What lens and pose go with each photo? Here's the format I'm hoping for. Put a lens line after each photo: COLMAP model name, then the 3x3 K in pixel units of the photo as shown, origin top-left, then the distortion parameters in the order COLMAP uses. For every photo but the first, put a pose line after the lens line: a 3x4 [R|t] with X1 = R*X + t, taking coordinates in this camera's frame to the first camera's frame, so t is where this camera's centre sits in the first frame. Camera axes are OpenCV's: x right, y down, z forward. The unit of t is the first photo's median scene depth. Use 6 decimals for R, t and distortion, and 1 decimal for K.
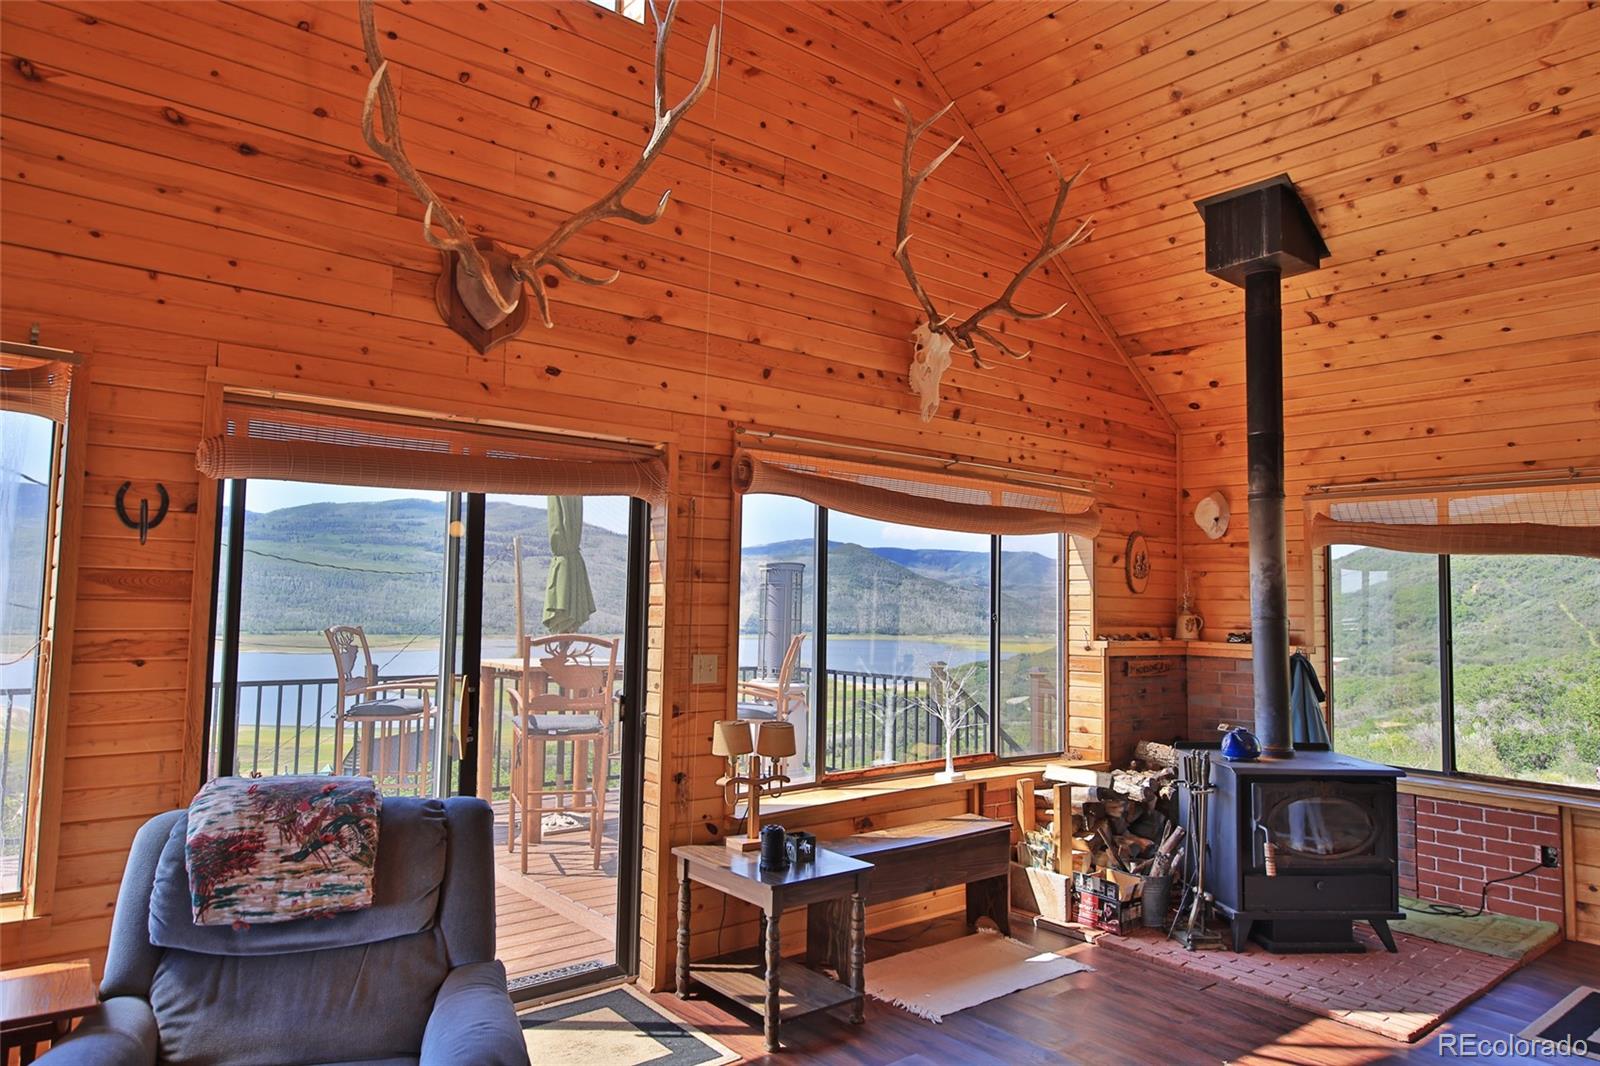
lens RADIAL K [[1025.4, 0, 800.1], [0, 1025.4, 530.3], [0, 0, 1]] dist [0.024963, -0.010371]
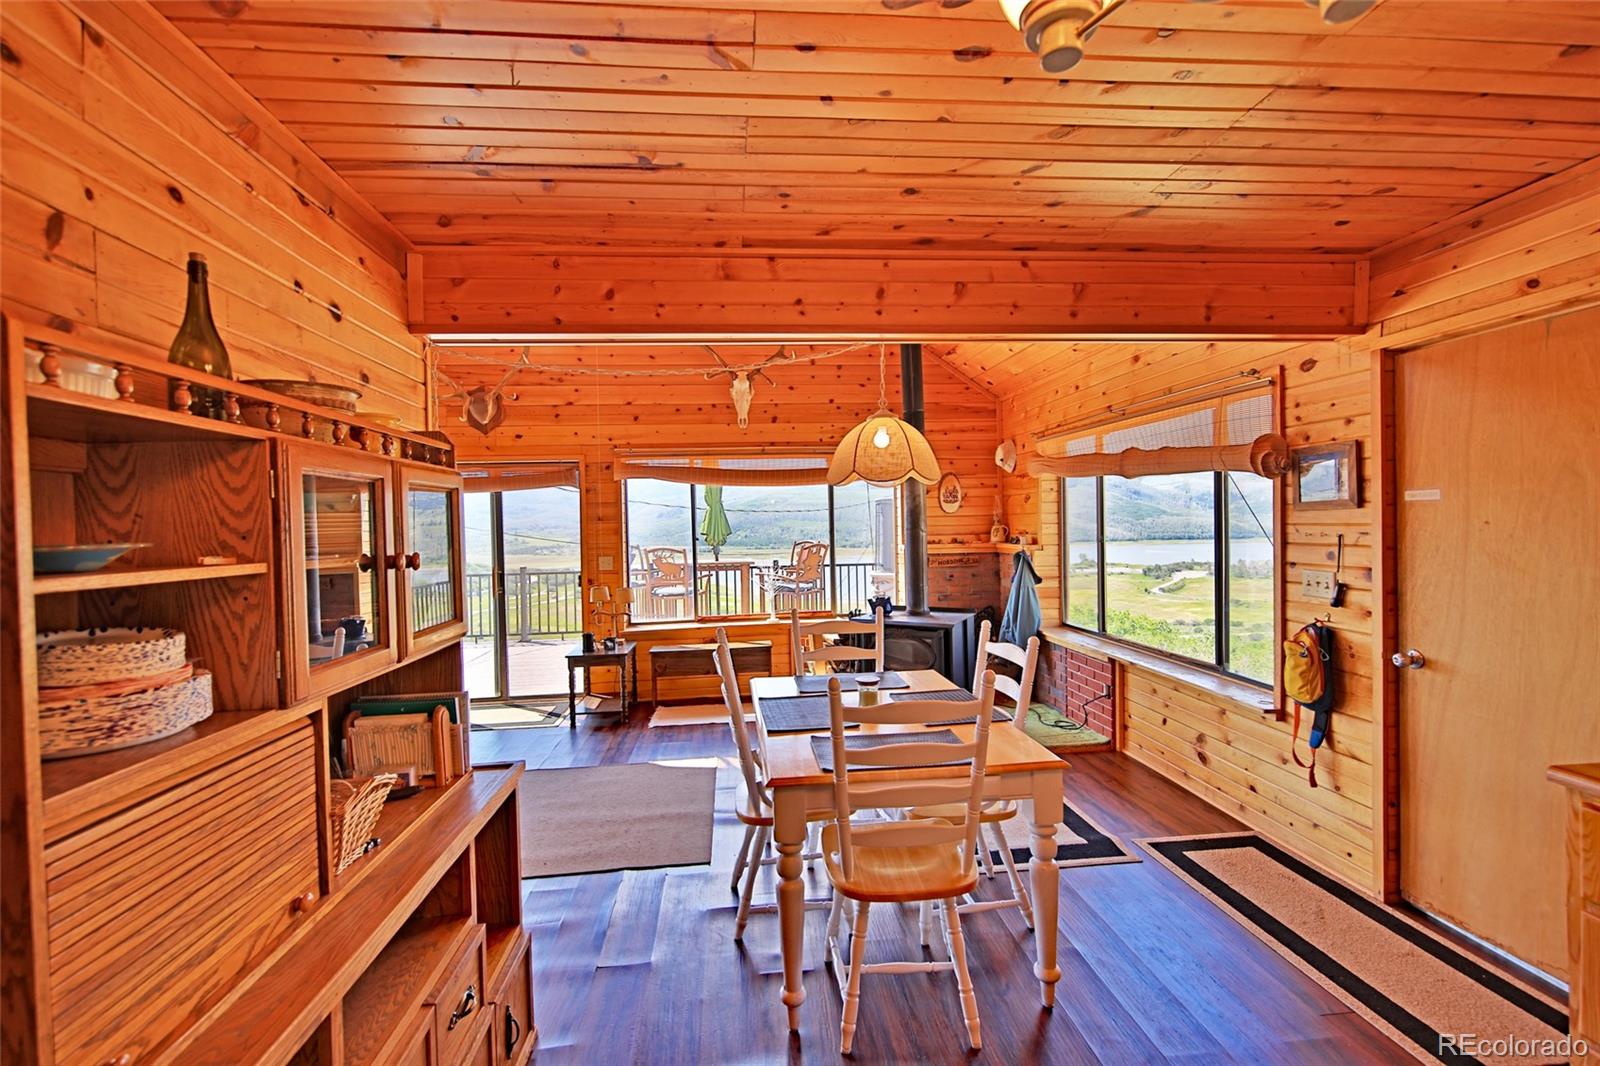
lens RADIAL K [[709.3, 0, 807.8], [0, 709.3, 530.8], [0, 0, 1]] dist [0.012480, -0.000137]
pose [[0.833933, -0.032562, -0.550904, 0.990062], [0.077971, 0.995196, 0.059205, 0.011011], [0.546330, -0.092328, 0.832466, -0.002288]]
